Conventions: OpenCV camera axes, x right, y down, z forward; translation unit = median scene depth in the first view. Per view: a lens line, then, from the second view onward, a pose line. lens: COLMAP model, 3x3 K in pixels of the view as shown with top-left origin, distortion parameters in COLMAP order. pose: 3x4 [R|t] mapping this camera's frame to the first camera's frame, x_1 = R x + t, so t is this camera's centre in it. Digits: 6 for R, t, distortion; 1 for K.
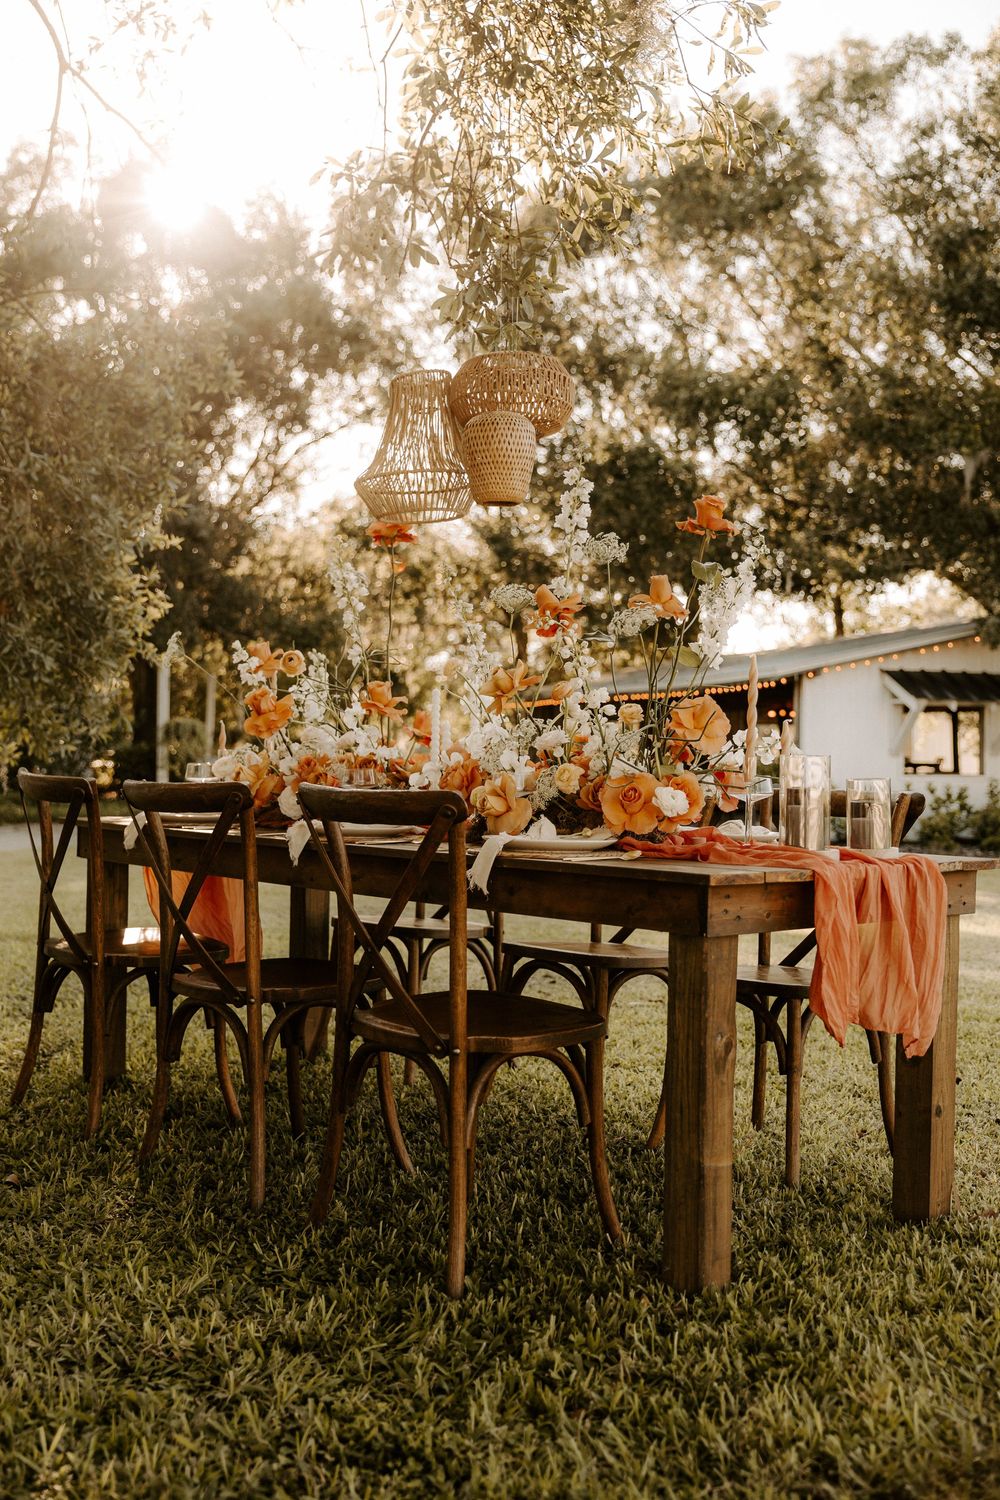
lens RADIAL K [[1752.7, 0, 500.0], [0, 1752.7, 750.0], [0, 0, 1]] dist [-0.001659, -0.031167]
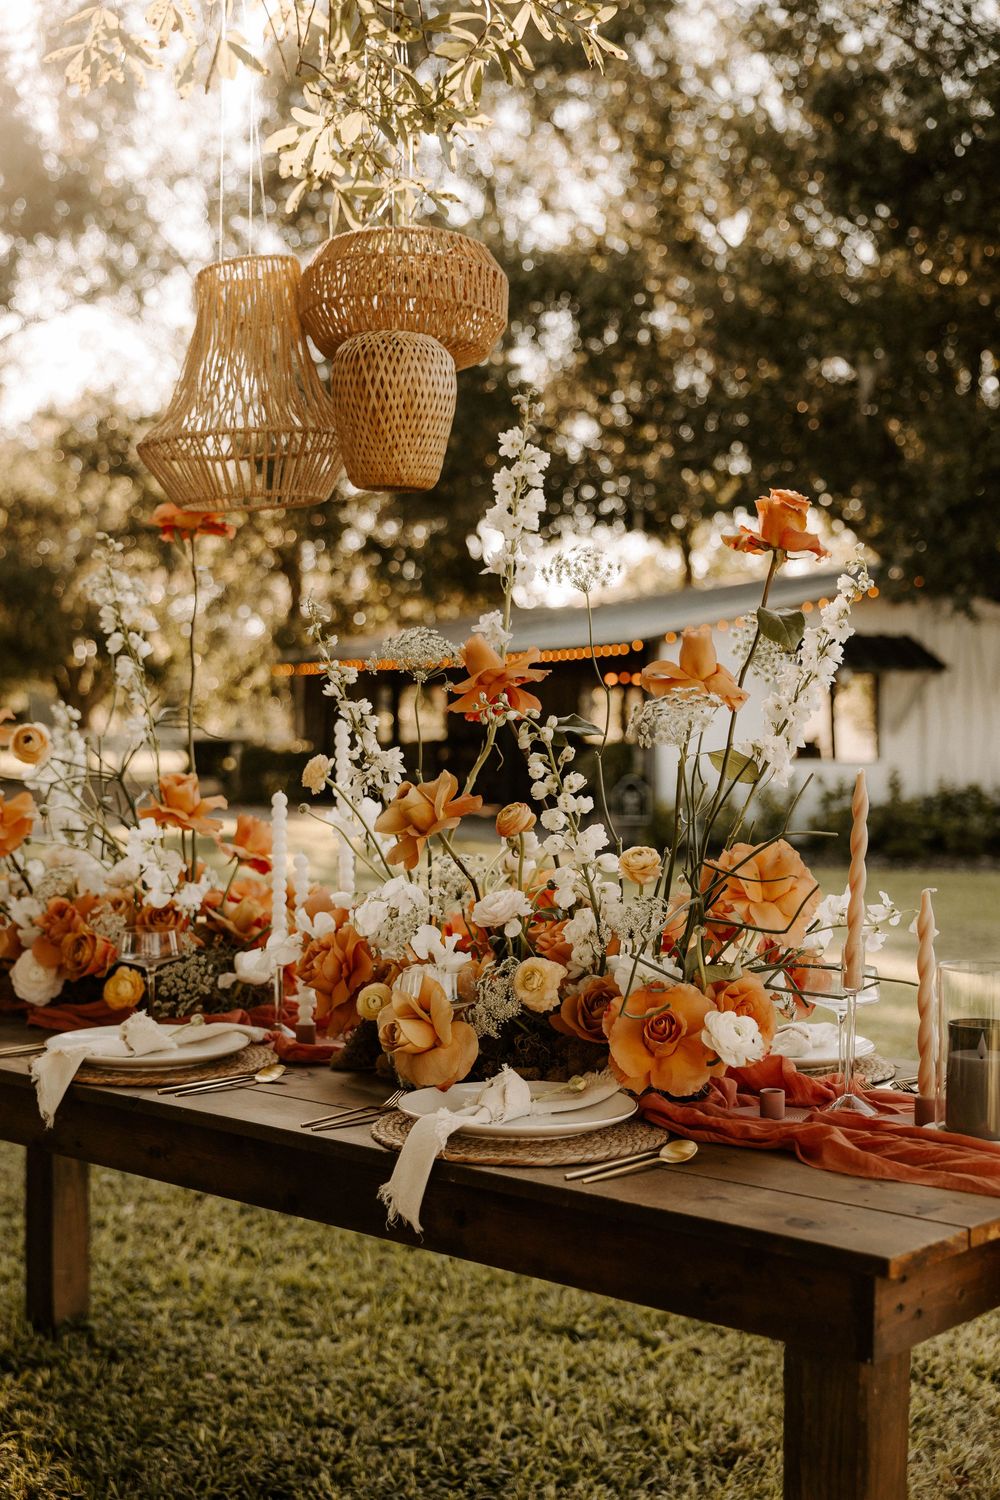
lens RADIAL K [[1913.3, 0, 500.0], [0, 1913.3, 750.0], [0, 0, 1]] dist [0.007937, 0.072942]
pose [[0.989819, -0.015219, 0.141513, -0.021657], [0.008423, 0.998788, 0.048500, -0.032226], [-0.142080, -0.046814, 0.988748, 0.137267]]
